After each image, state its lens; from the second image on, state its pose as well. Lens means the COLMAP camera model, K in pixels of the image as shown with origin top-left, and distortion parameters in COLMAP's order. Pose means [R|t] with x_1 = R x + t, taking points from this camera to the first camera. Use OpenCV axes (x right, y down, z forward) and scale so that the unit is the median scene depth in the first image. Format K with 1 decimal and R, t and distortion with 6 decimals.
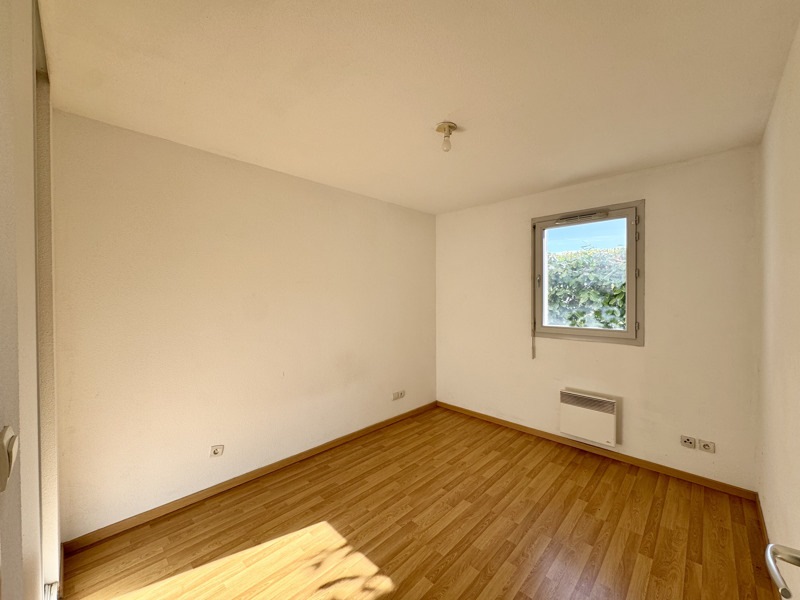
lens RADIAL K [[323.2, 0, 395.9], [0, 323.2, 296.0], [0, 0, 1]] dist [0.002418, 0.000103]
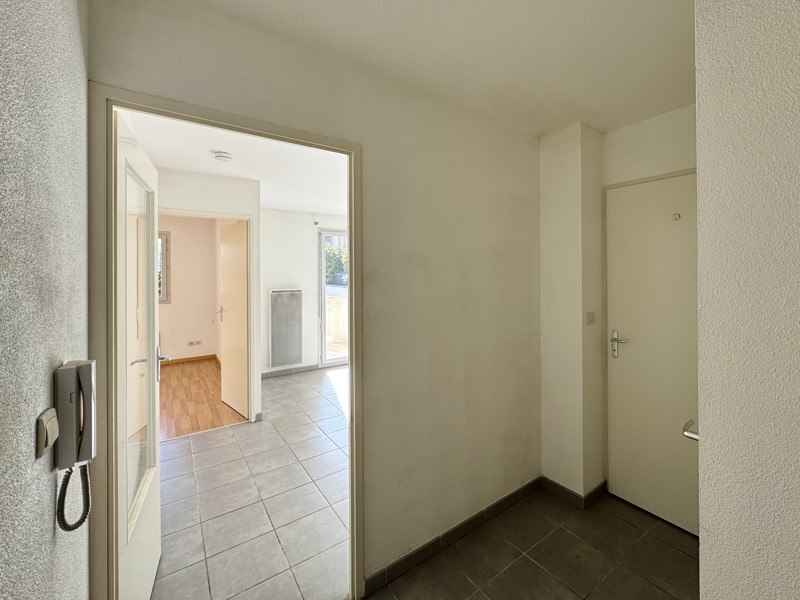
lens RADIAL K [[323.2, 0, 416.5], [0, 323.2, 275.2], [0, 0, 1]] dist [0.002418, 0.000103]
pose [[0.147059, -0.003104, 0.989123, -1.092994], [0.015203, 0.999884, 0.000877, 0.002344], [-0.989011, 0.014909, 0.147089, -0.886302]]
